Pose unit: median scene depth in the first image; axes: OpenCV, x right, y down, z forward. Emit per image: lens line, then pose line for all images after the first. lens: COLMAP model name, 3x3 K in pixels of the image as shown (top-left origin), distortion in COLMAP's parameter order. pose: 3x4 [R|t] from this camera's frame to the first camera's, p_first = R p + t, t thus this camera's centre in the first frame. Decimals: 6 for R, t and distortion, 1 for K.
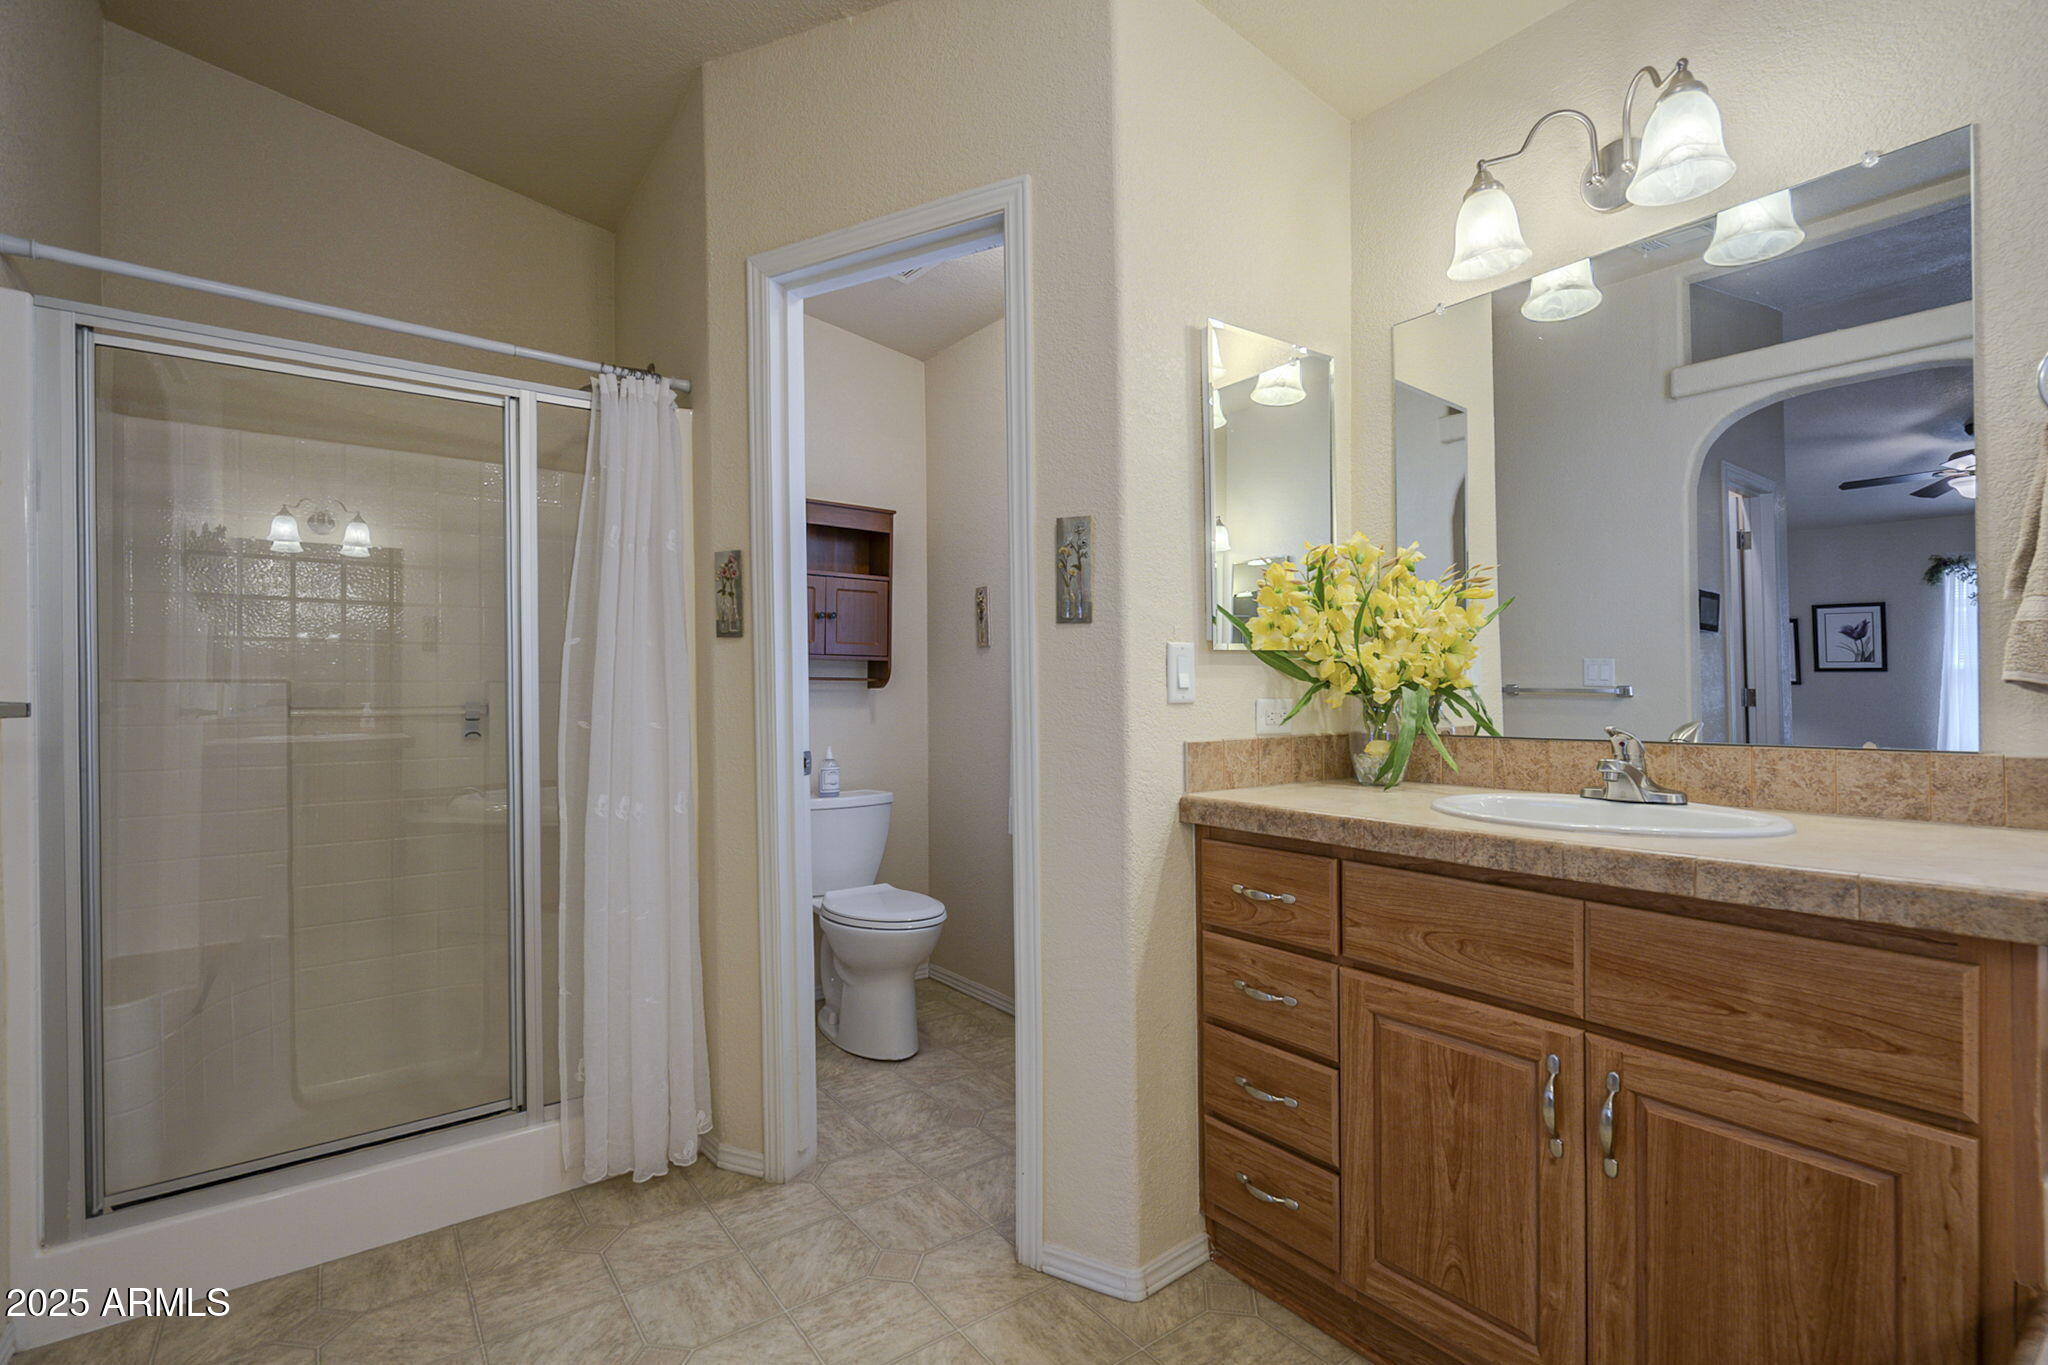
lens RADIAL K [[937.8, 0, 1023.5], [0, 937.8, 695.1], [0, 0, 1]] dist [-0.001598, 0.000158]
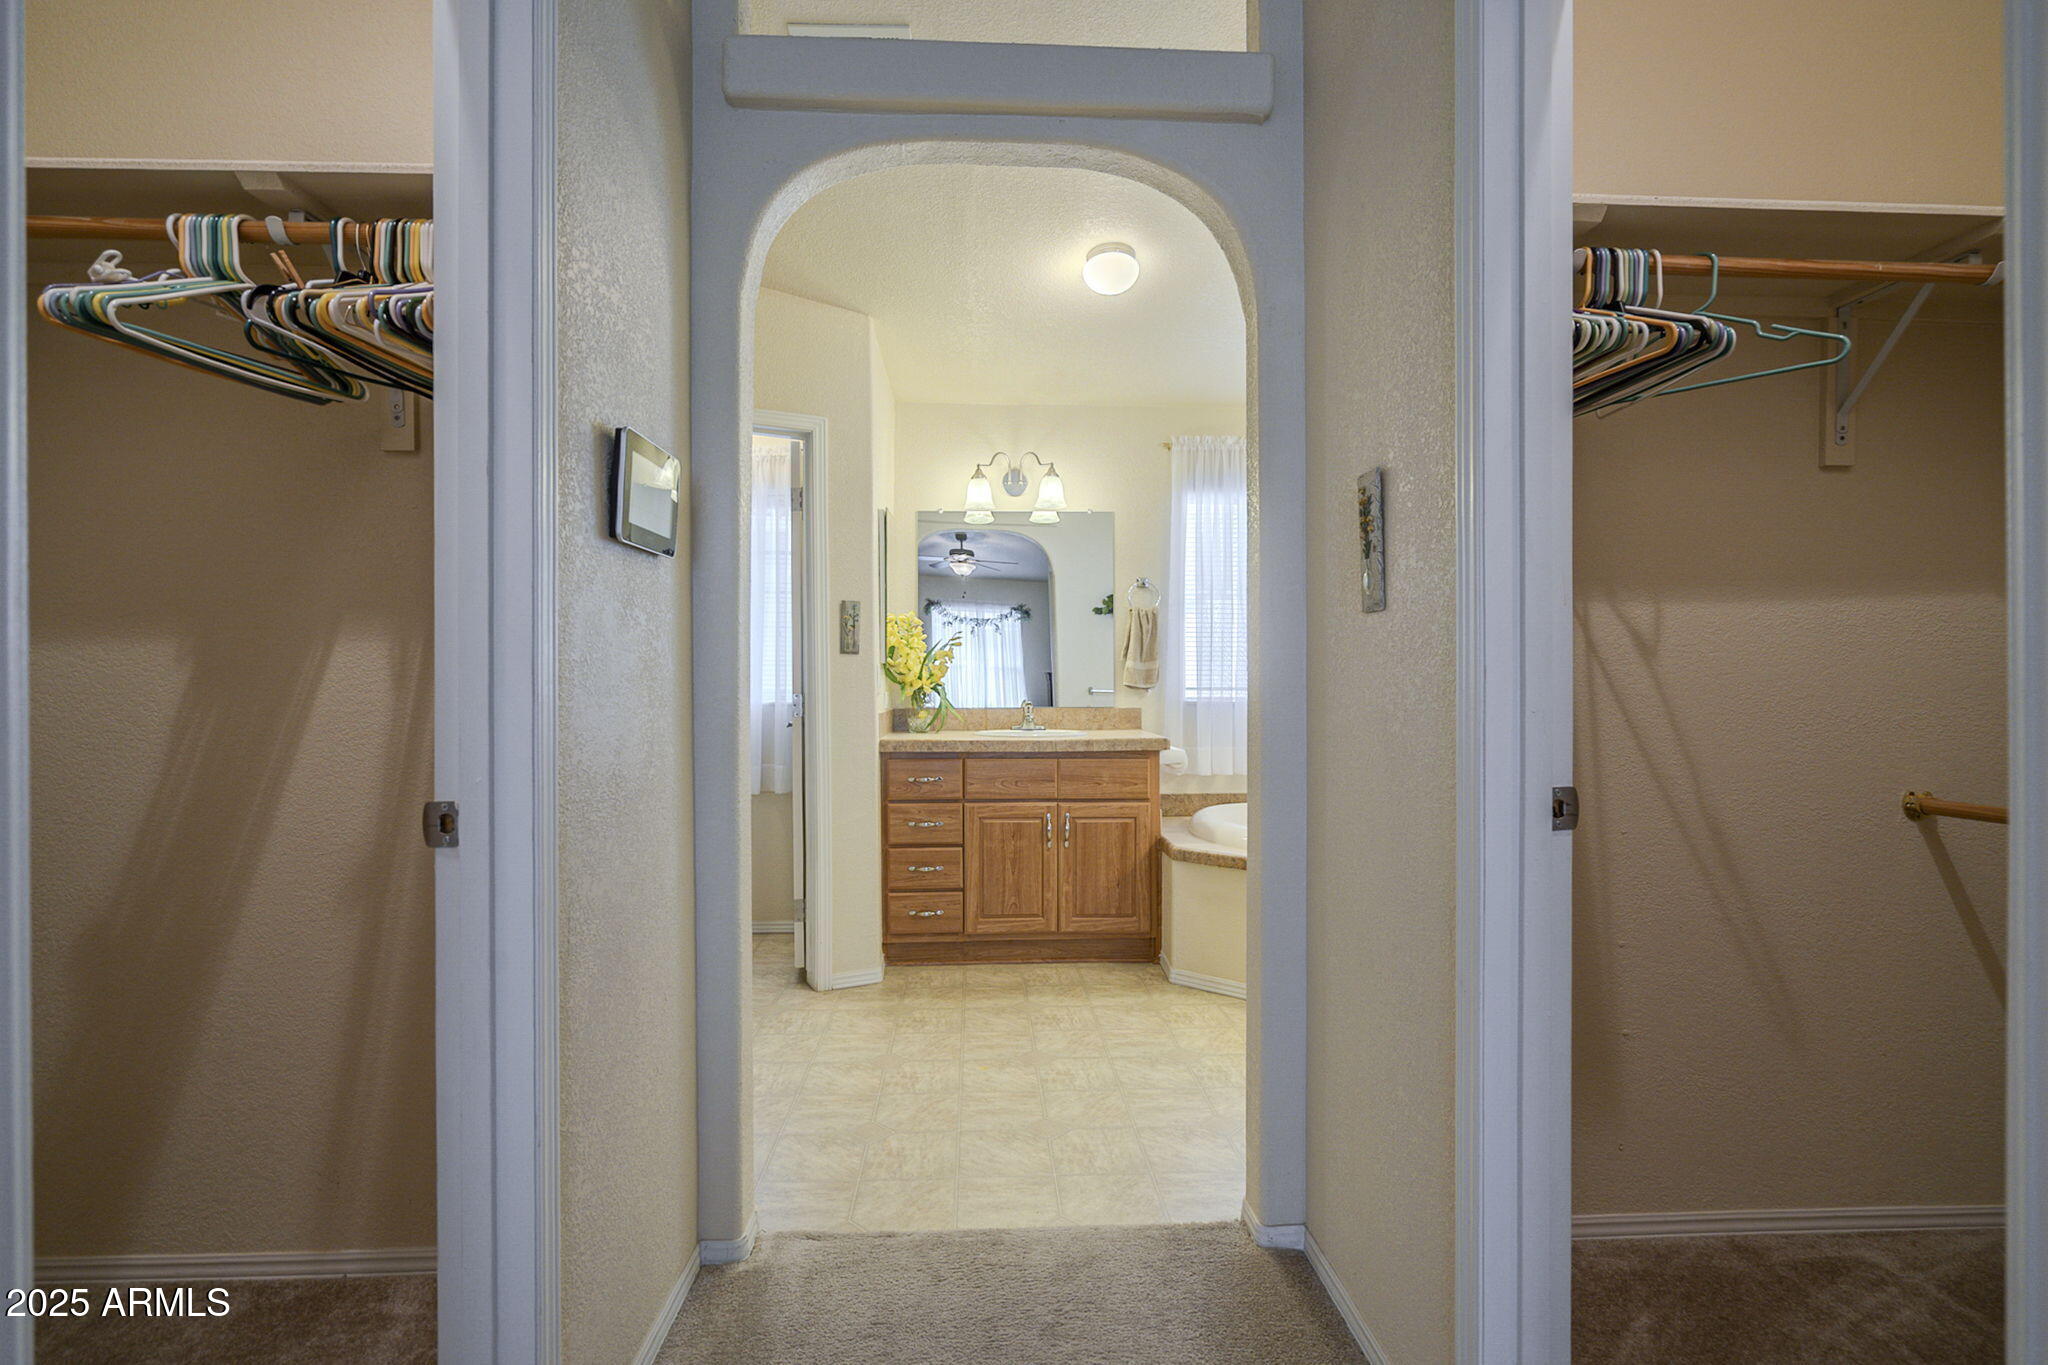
lens RADIAL K [[932.8, 0, 1030.7], [0, 932.8, 693.3], [0, 0, 1]] dist [-0.000088, 0.000508]
pose [[0.553260, -0.005338, 0.832992, -1.710669], [0.002946, 0.999986, 0.004452, -0.001565], [-0.833004, -0.000009, 0.553268, -0.508941]]
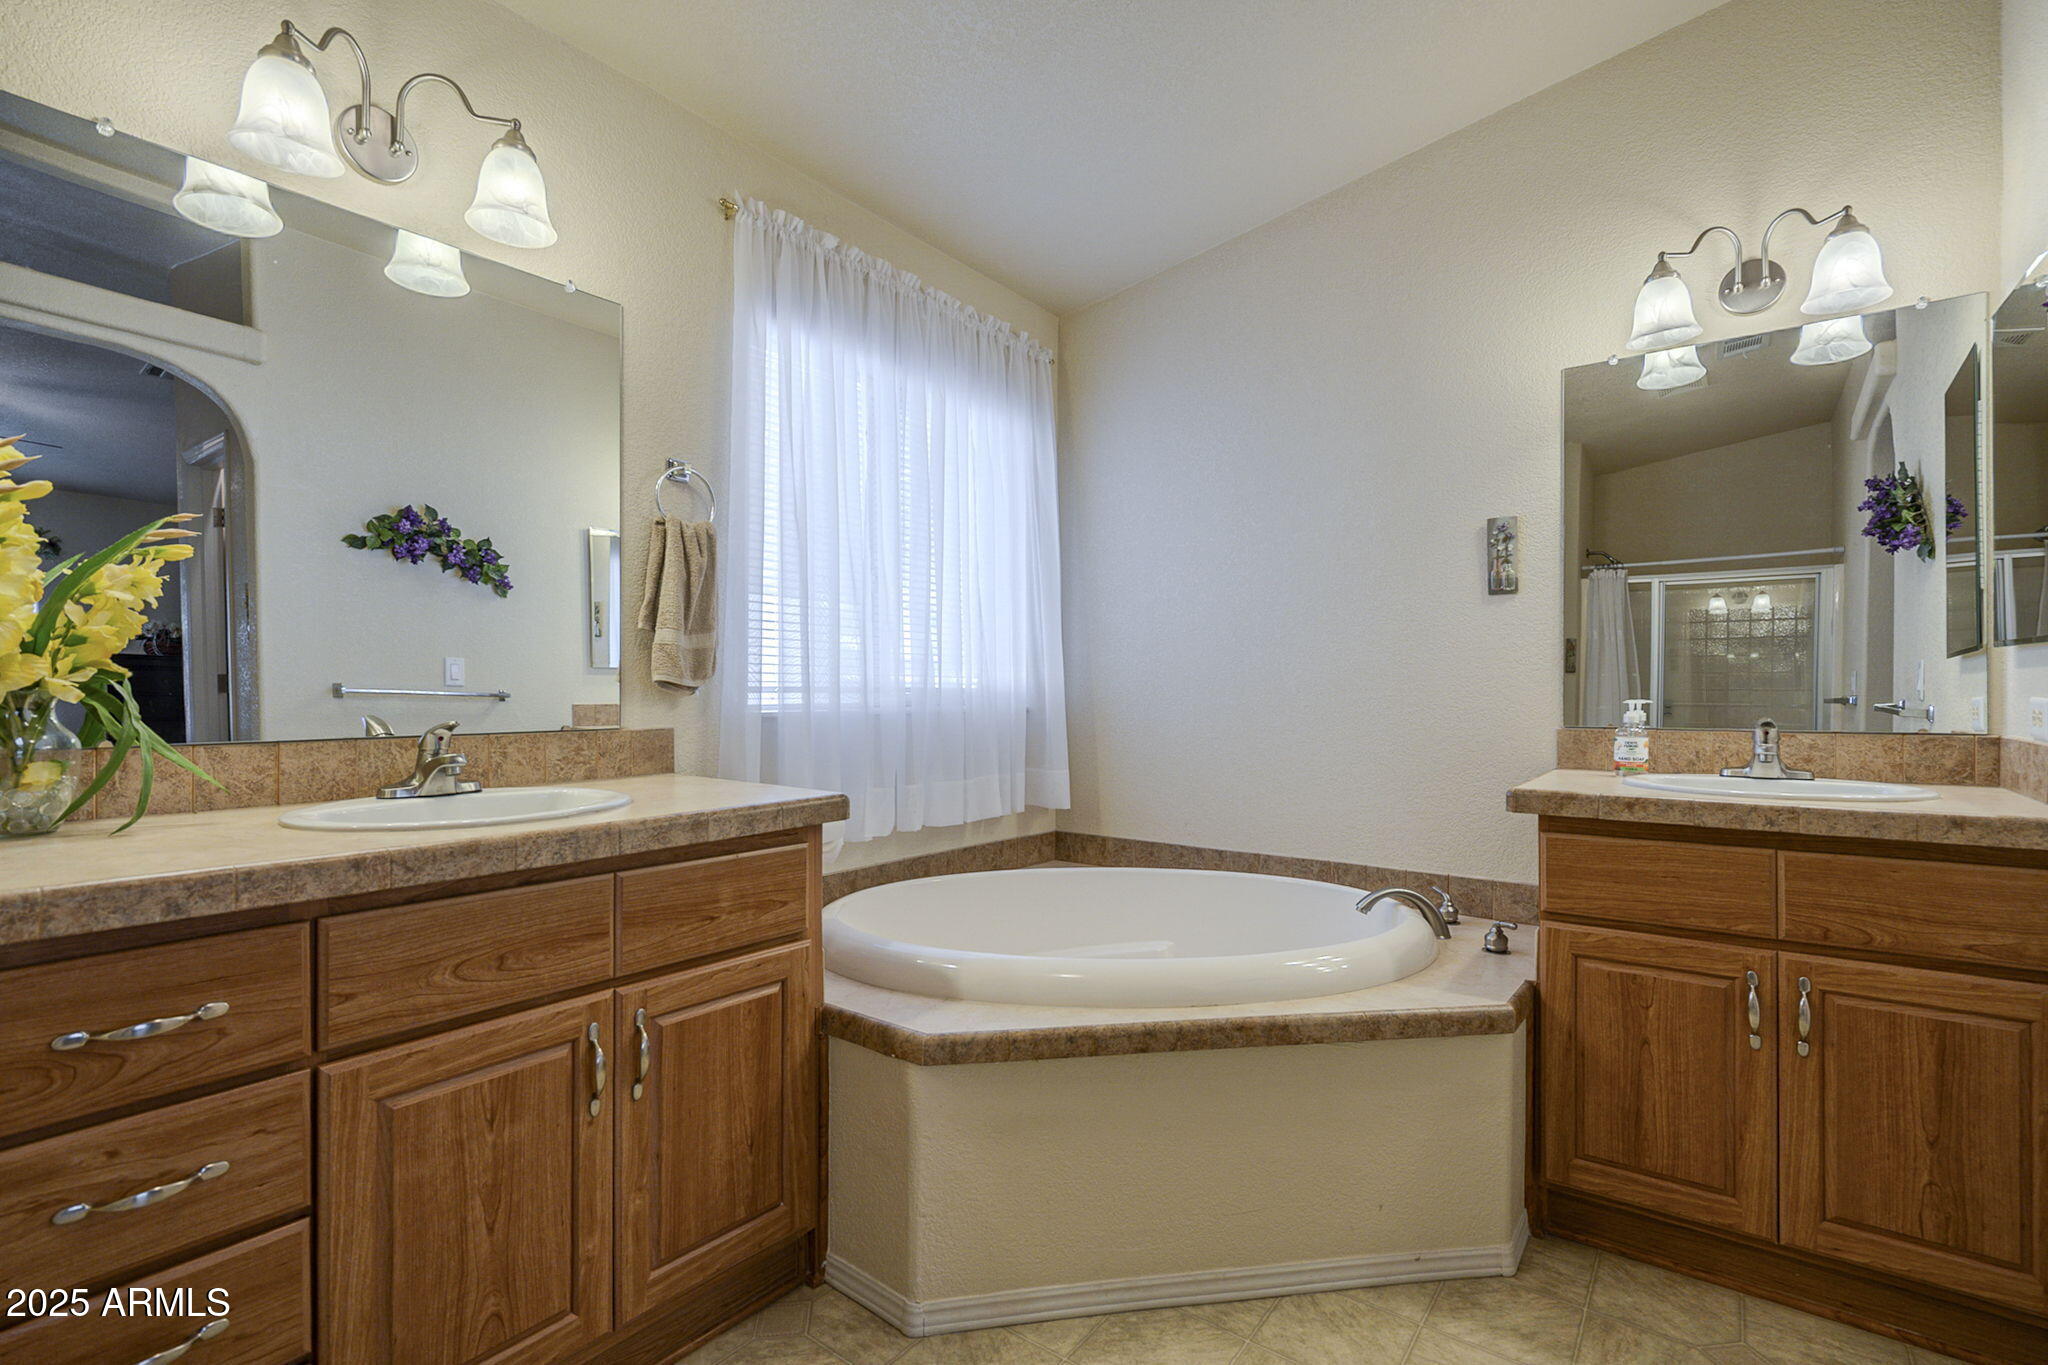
lens RADIAL K [[932.8, 0, 1030.7], [0, 932.8, 693.3], [0, 0, 1]] dist [-0.000088, 0.000508]
pose [[-0.282688, -0.004473, 0.959201, -0.552492], [-0.002414, 0.999989, 0.003952, -0.001939], [-0.959209, -0.001198, -0.282696, 0.746109]]
